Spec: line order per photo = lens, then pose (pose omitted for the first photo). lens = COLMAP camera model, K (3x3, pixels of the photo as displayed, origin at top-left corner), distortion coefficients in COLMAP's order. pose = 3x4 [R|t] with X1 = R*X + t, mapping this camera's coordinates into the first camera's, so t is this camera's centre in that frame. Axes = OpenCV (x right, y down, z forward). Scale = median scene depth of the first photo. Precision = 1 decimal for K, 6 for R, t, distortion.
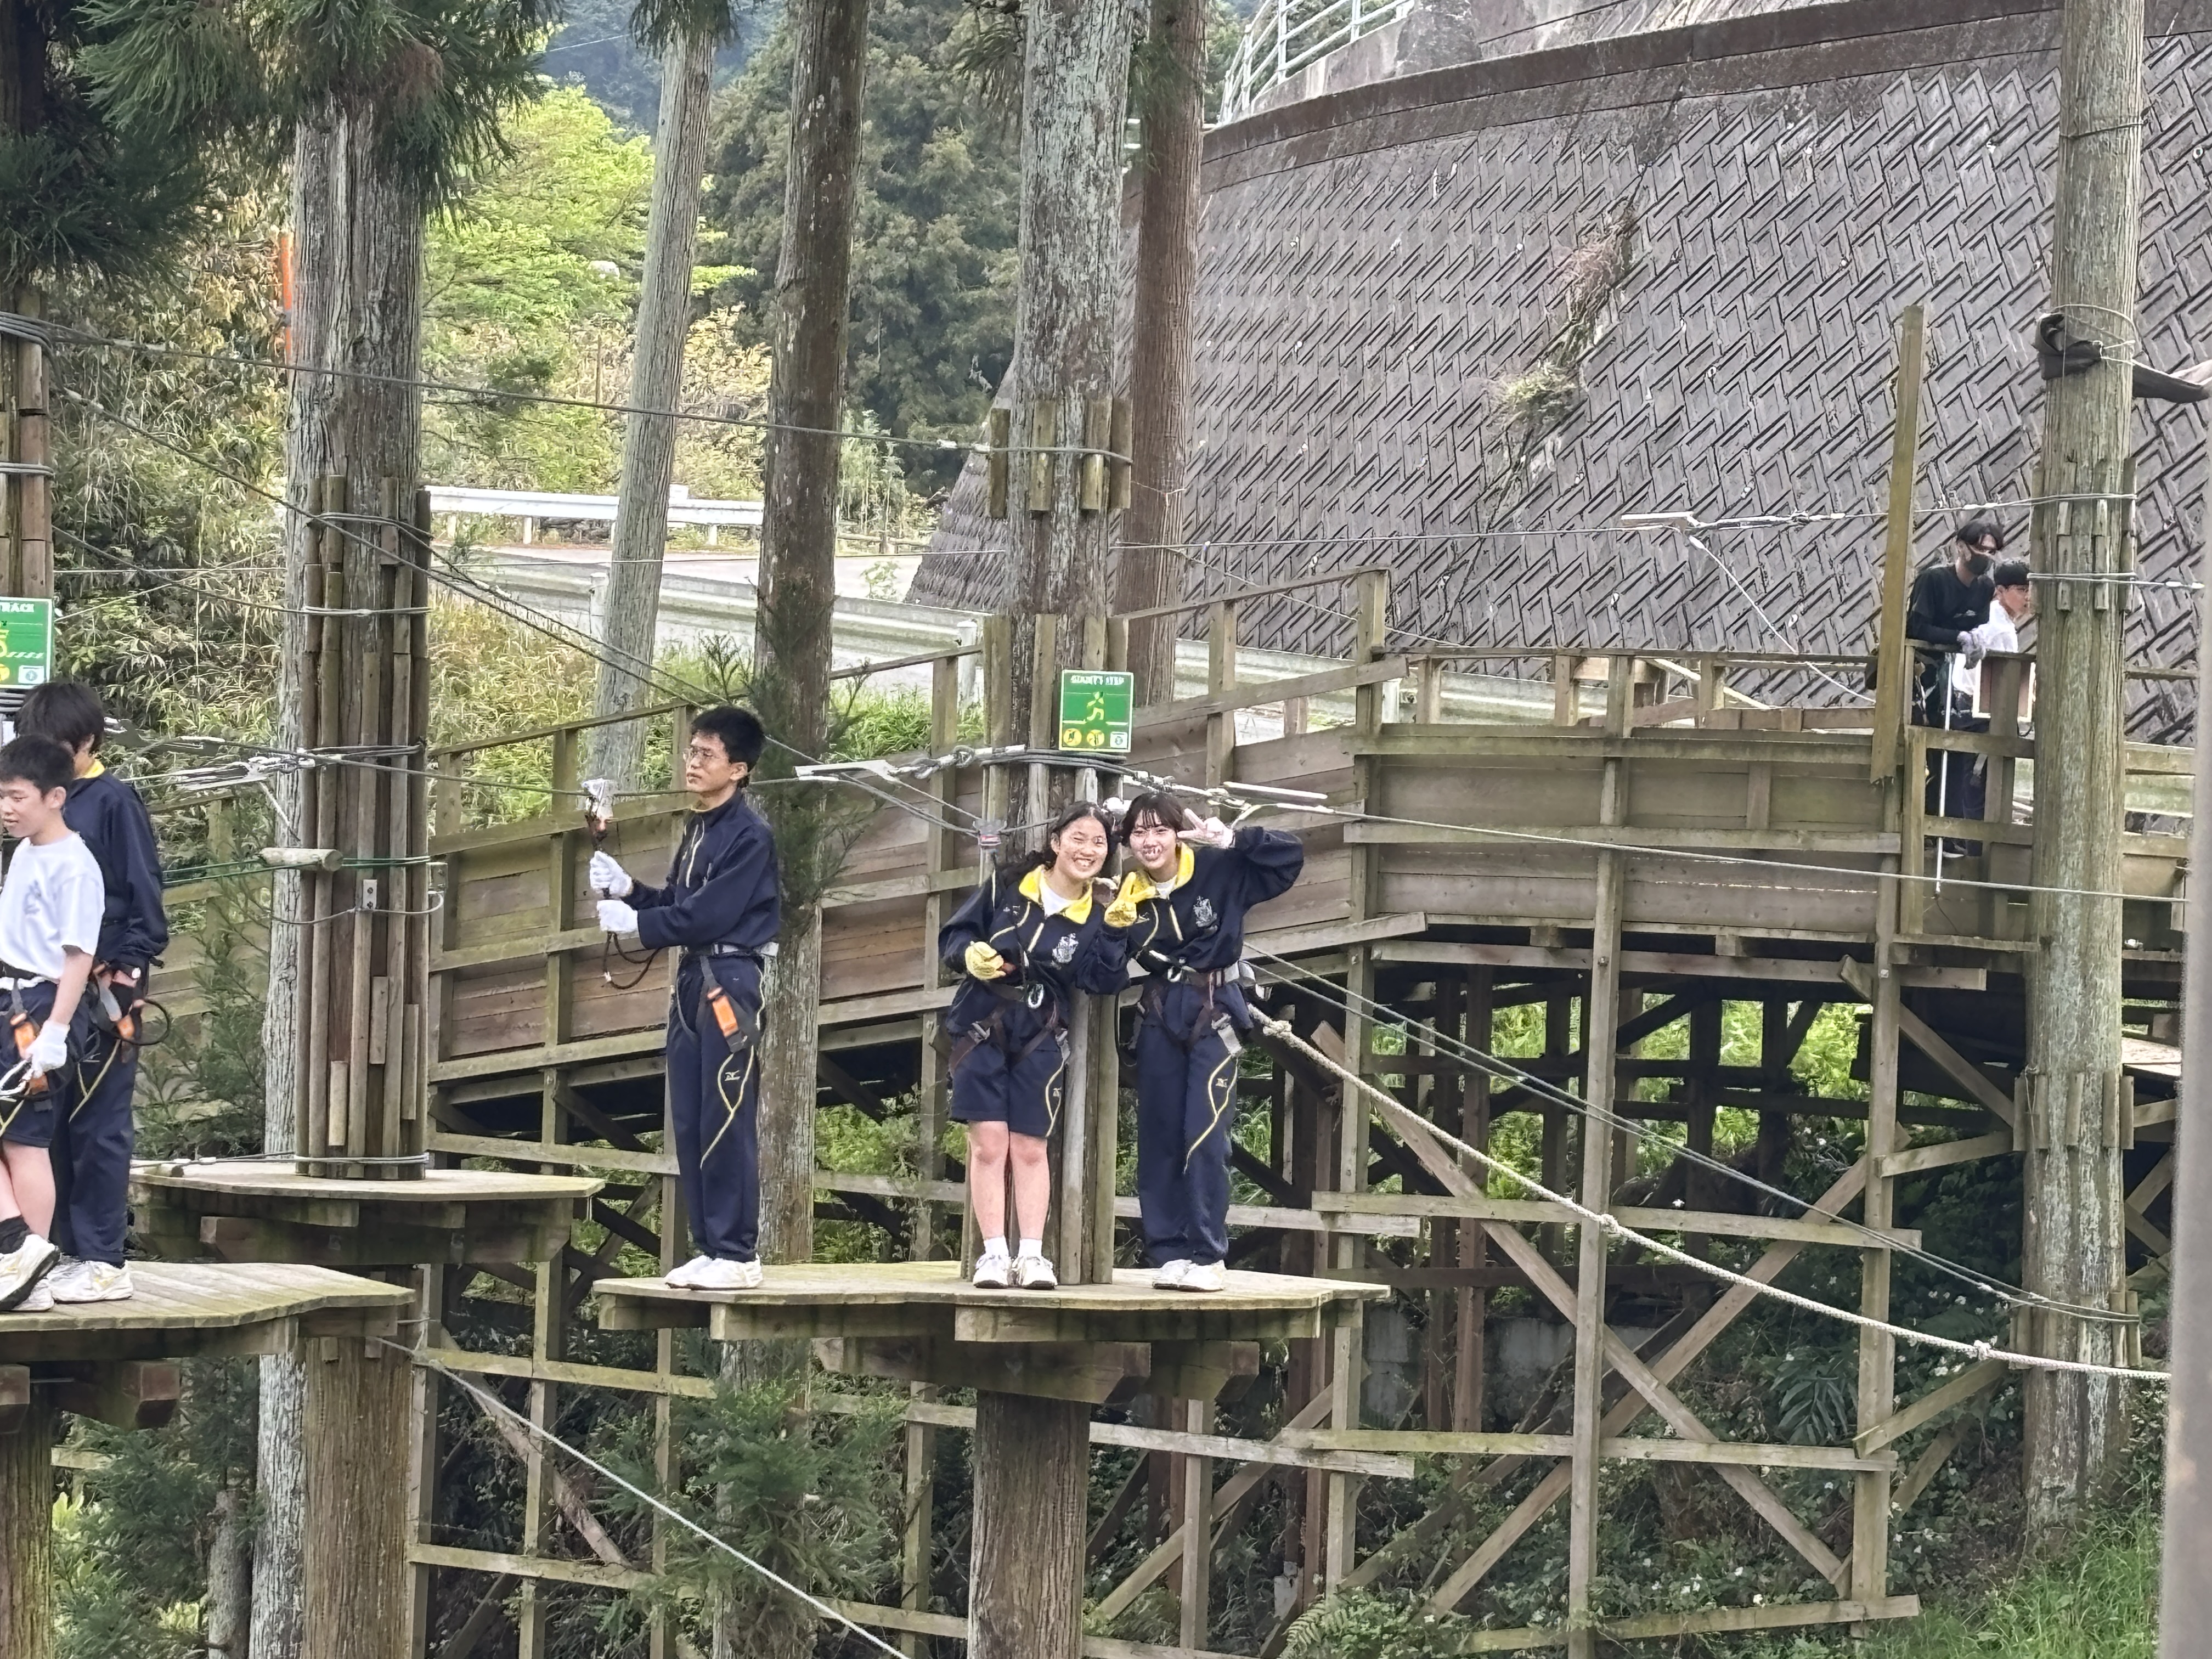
lens RADIAL K [[6982.5, 0, 1106.0], [0, 6982.5, 829.5], [0, 0, 1]] dist [0.236699, -0.485918]
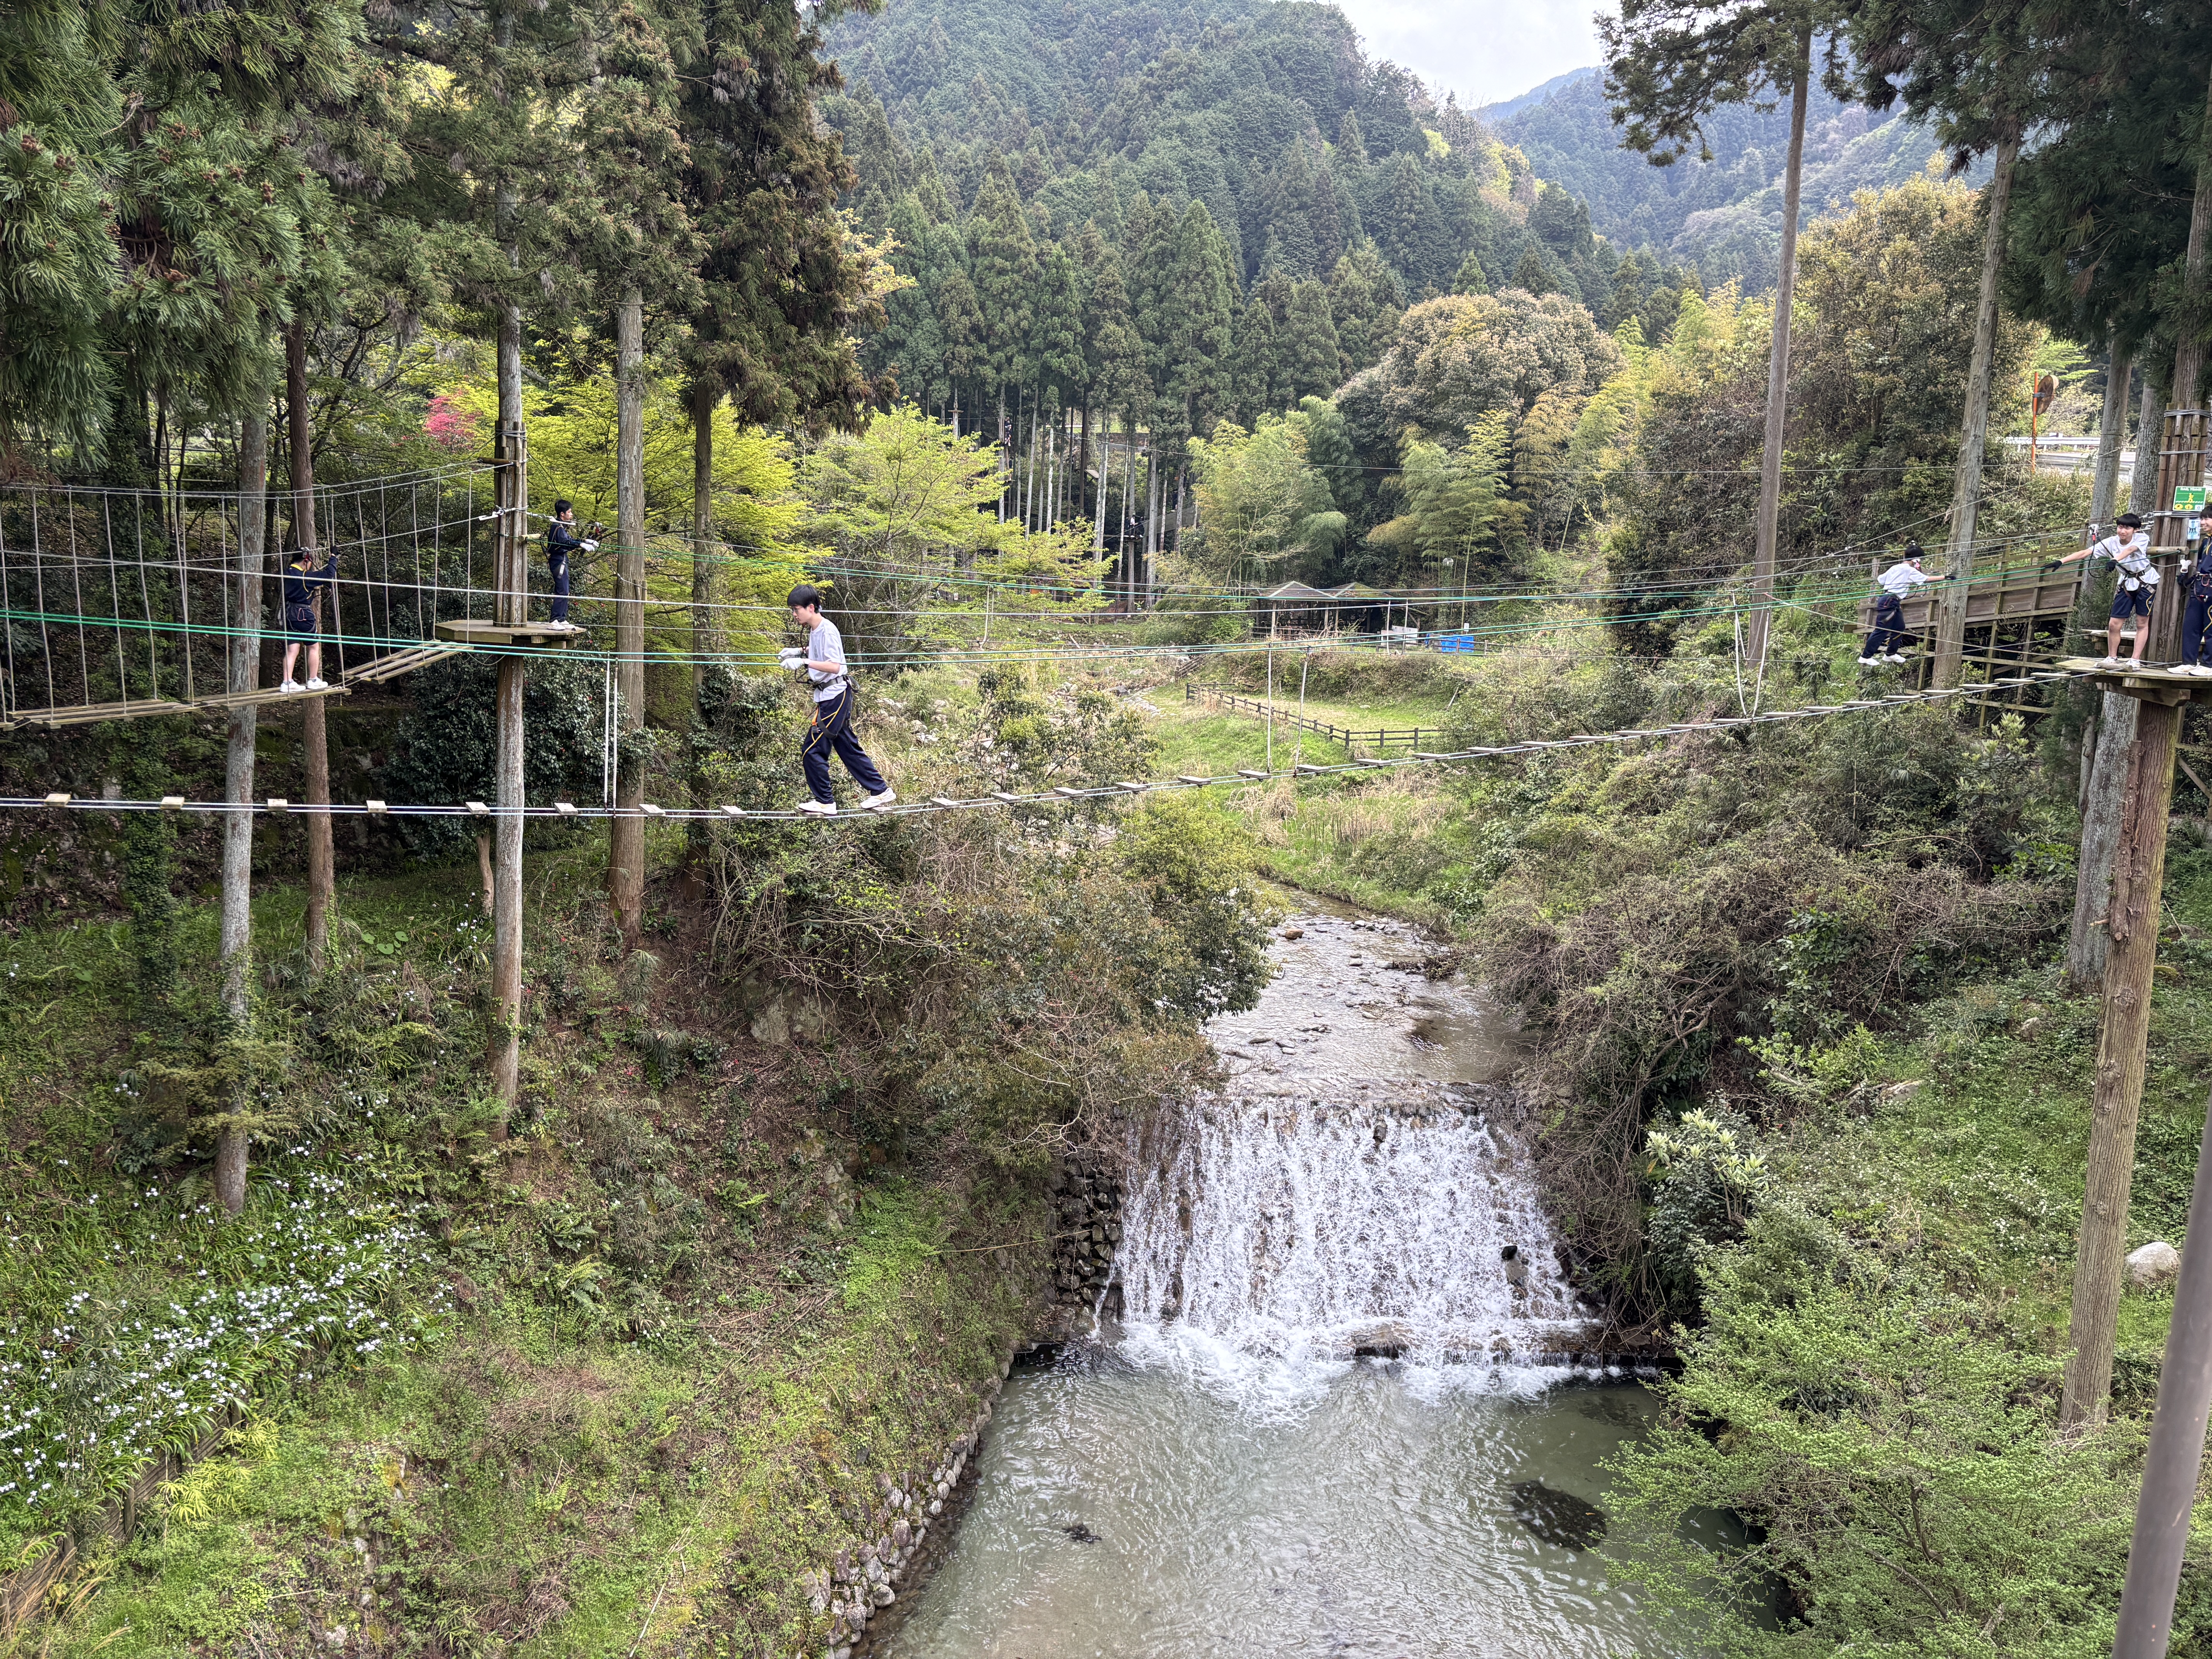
lens RADIAL K [[1672.8, 0, 1113.7], [0, 1672.8, 829.1], [0, 0, 1]] dist [0.059943, -0.043859]
pose [[0.863598, 0.086728, -0.496665, -0.109158], [0.001471, 0.984656, 0.174499, -0.007094], [0.504178, -0.151428, 0.850220, -0.061589]]
